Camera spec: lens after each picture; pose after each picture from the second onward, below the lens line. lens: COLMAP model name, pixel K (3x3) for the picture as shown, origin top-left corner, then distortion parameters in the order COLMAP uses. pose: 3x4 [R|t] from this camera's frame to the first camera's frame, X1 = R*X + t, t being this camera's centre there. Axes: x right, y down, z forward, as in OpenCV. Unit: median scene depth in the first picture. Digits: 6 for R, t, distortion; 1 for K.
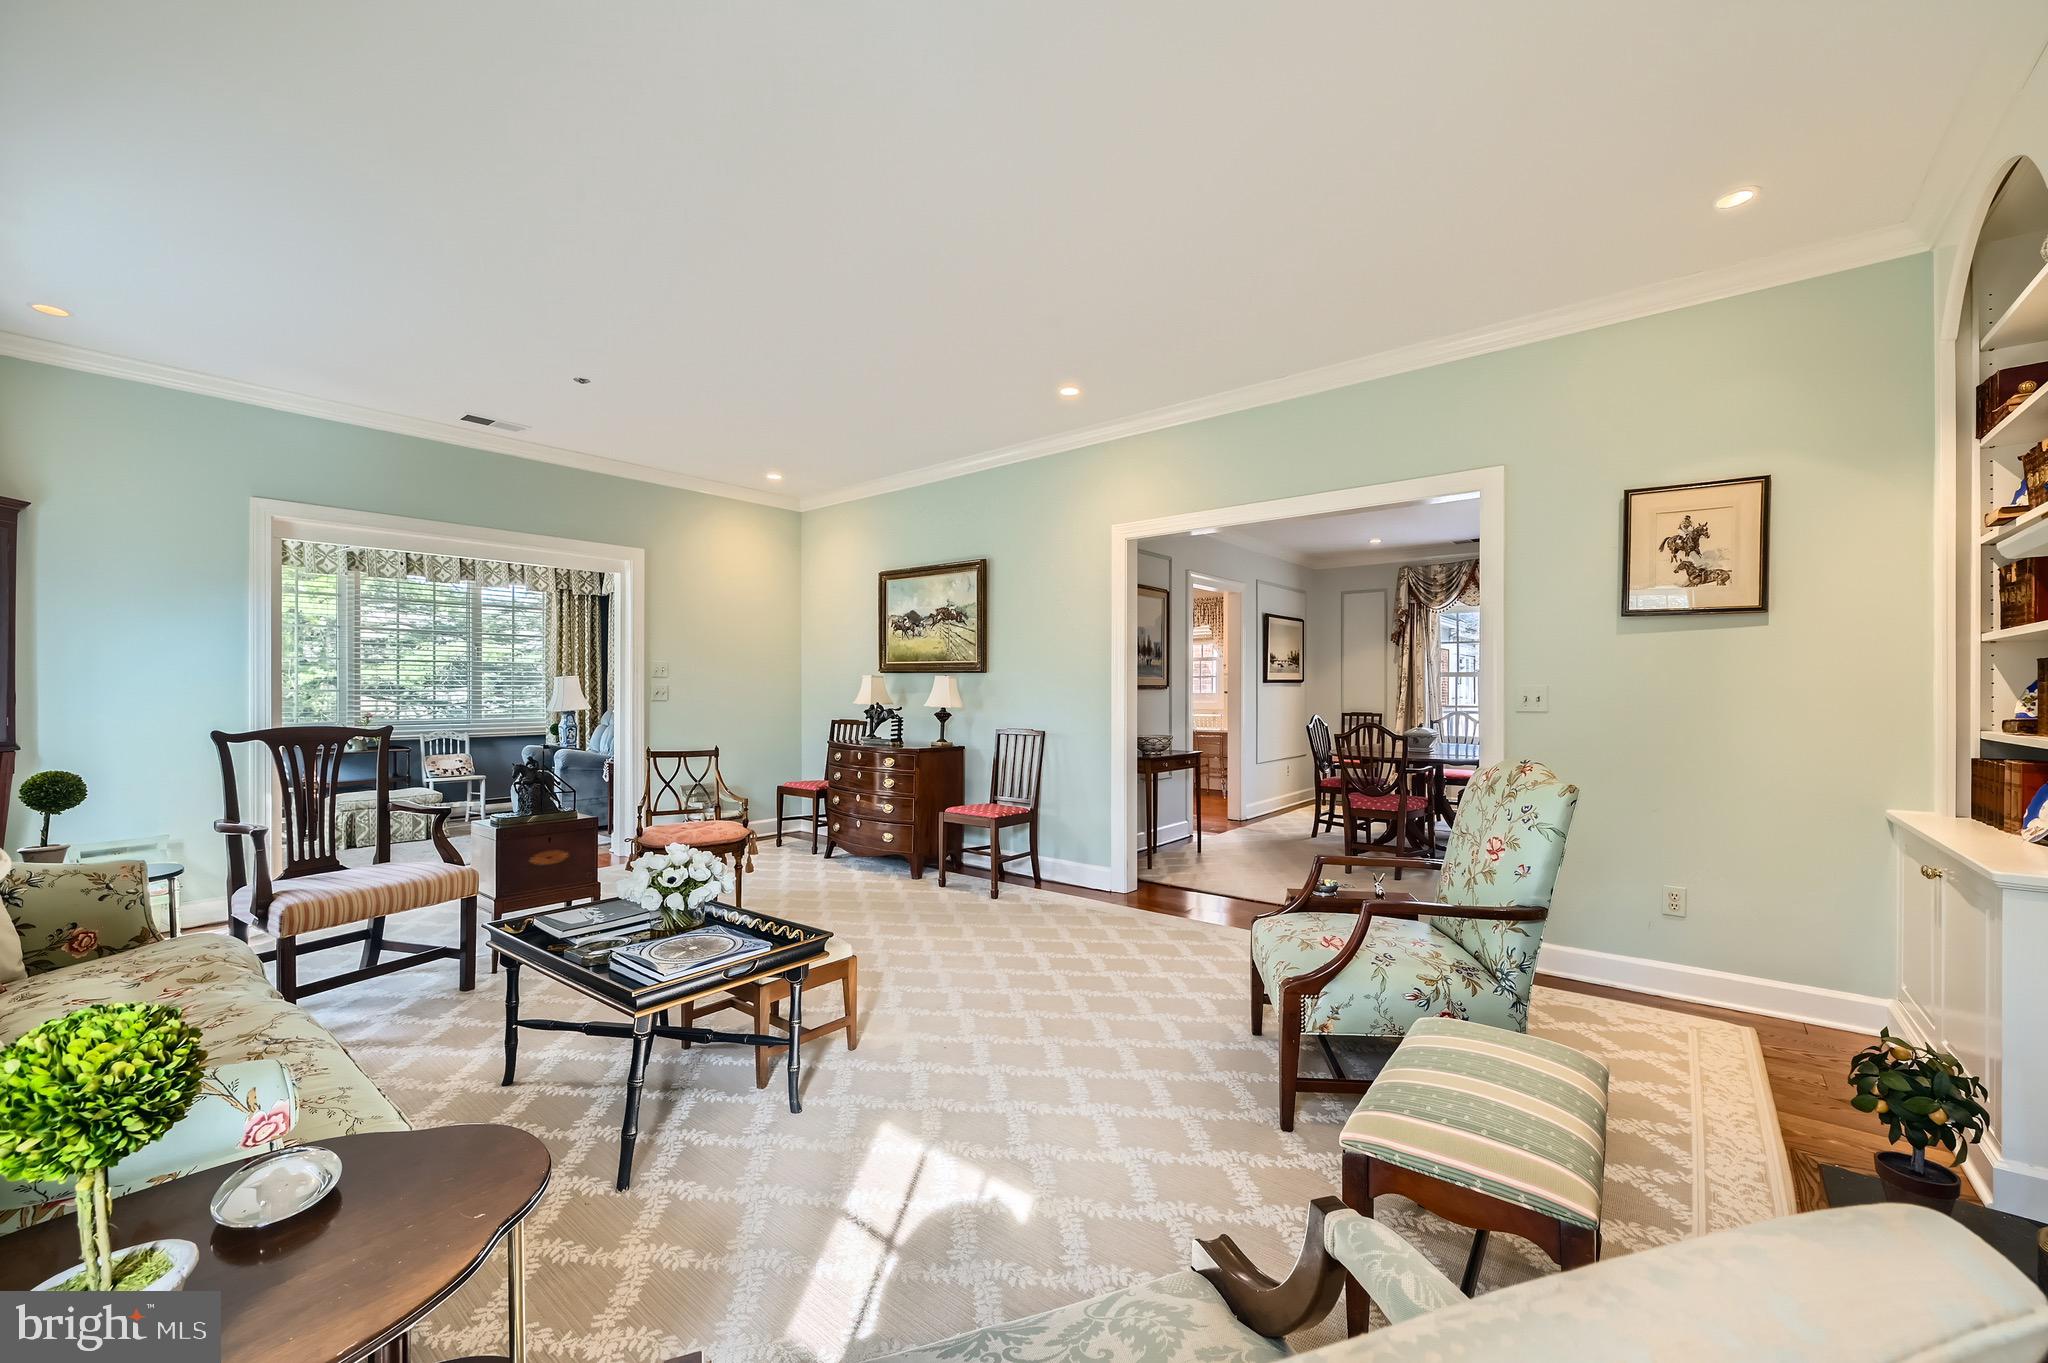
lens RADIAL K [[814.6, 0, 1026.2], [0, 814.6, 691.3], [0, 0, 1]] dist [0.001026, -0.000618]
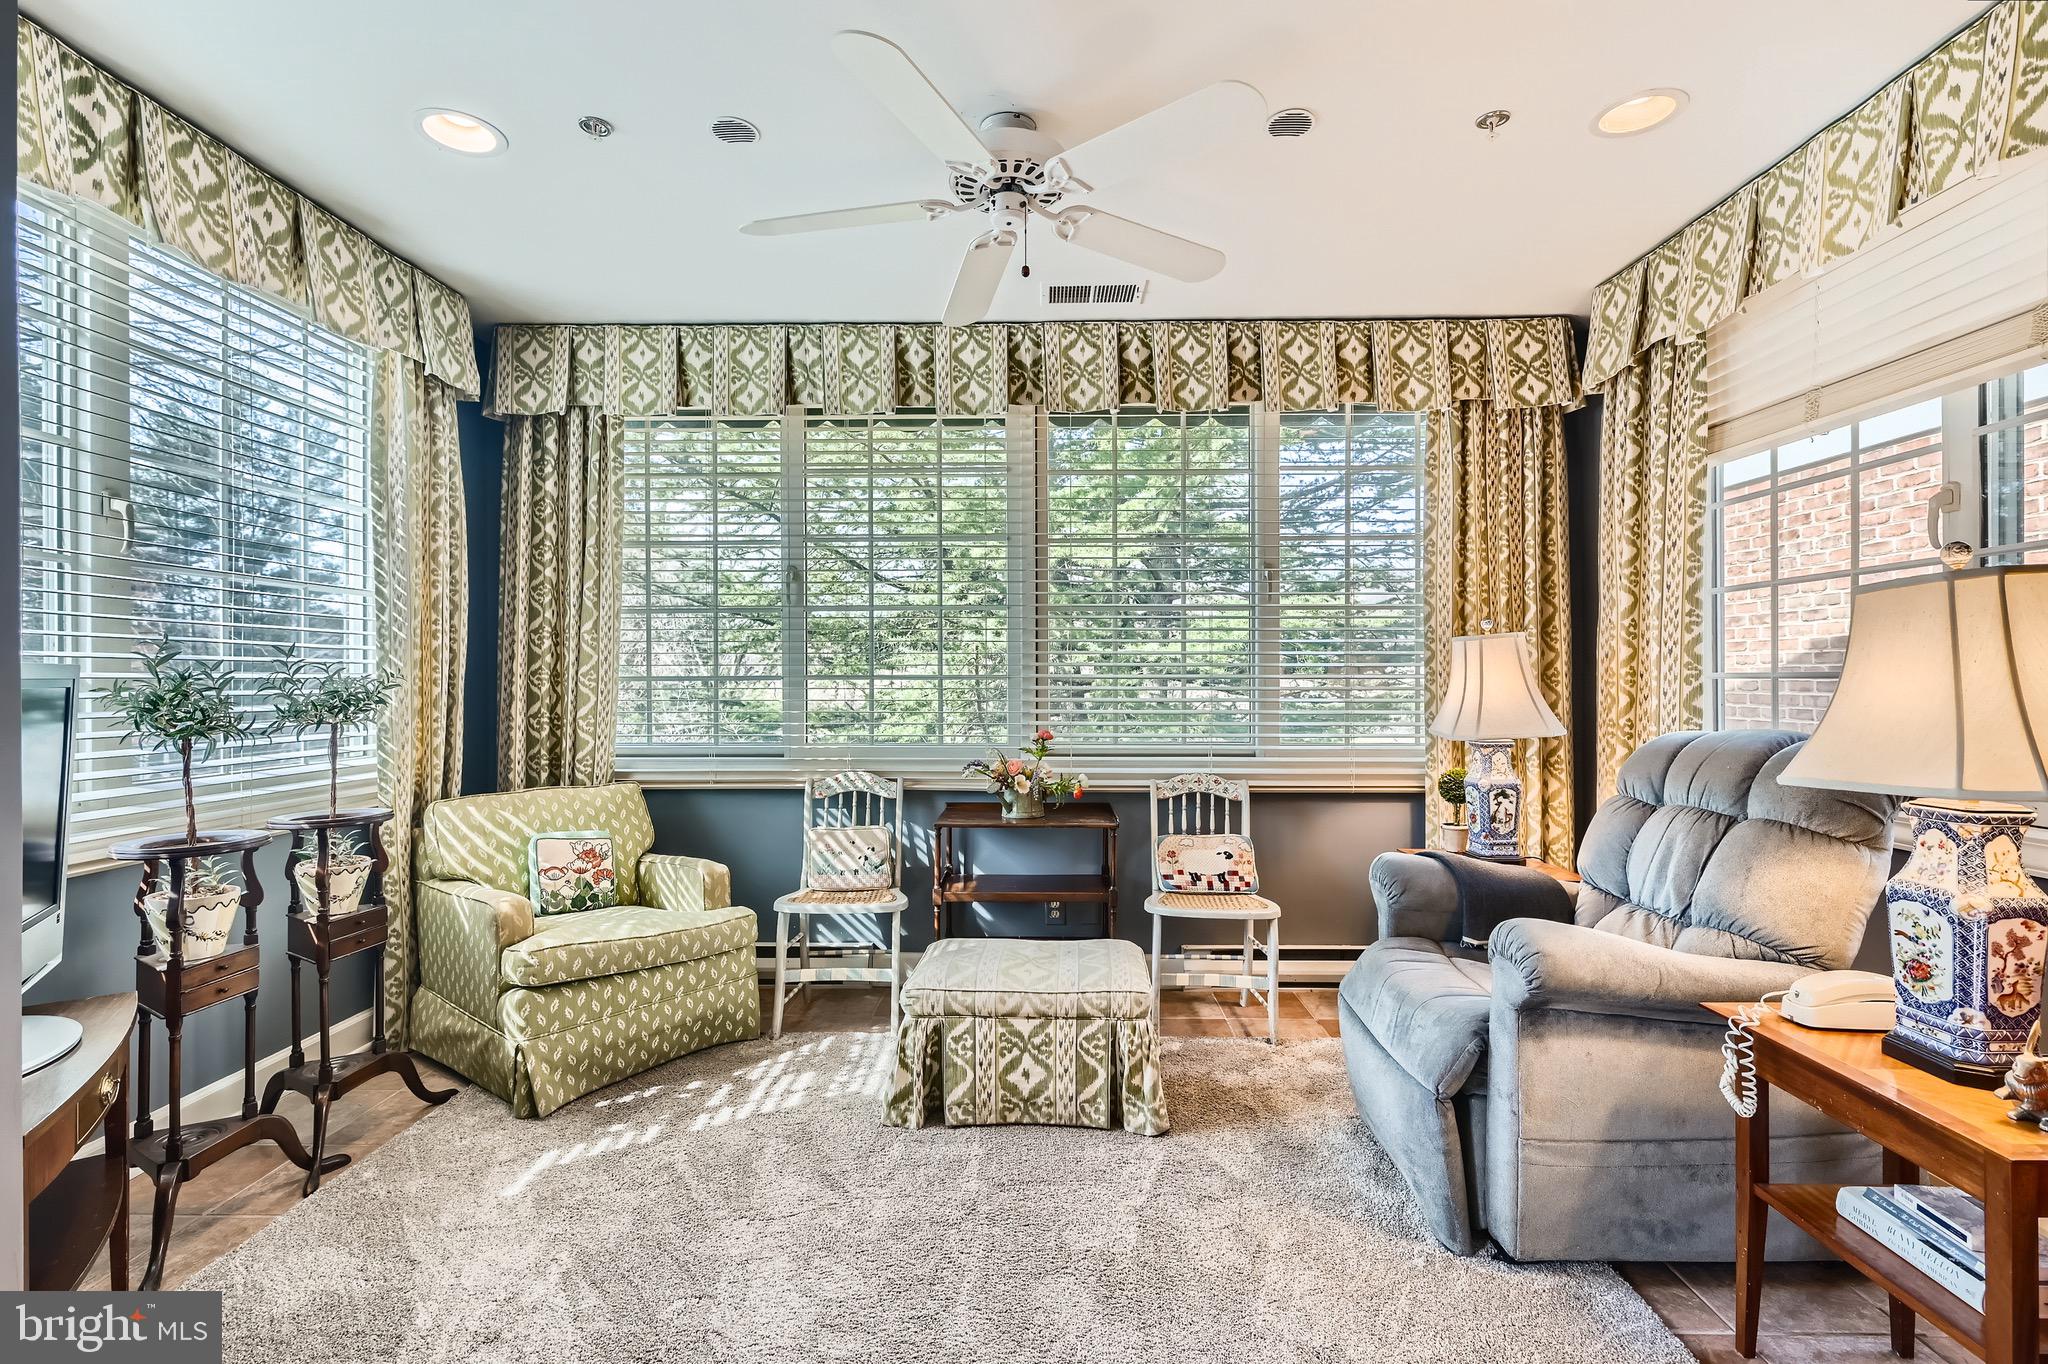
lens RADIAL K [[913.4, 0, 1028.7], [0, 913.4, 670.1], [0, 0, 1]] dist [-0.000397, -0.000021]
pose [[0.615814, -0.002840, -0.787887, -0.658673], [0.002027, 0.999996, -0.002020, -0.006620], [0.787889, -0.000353, 0.615817, 1.061087]]
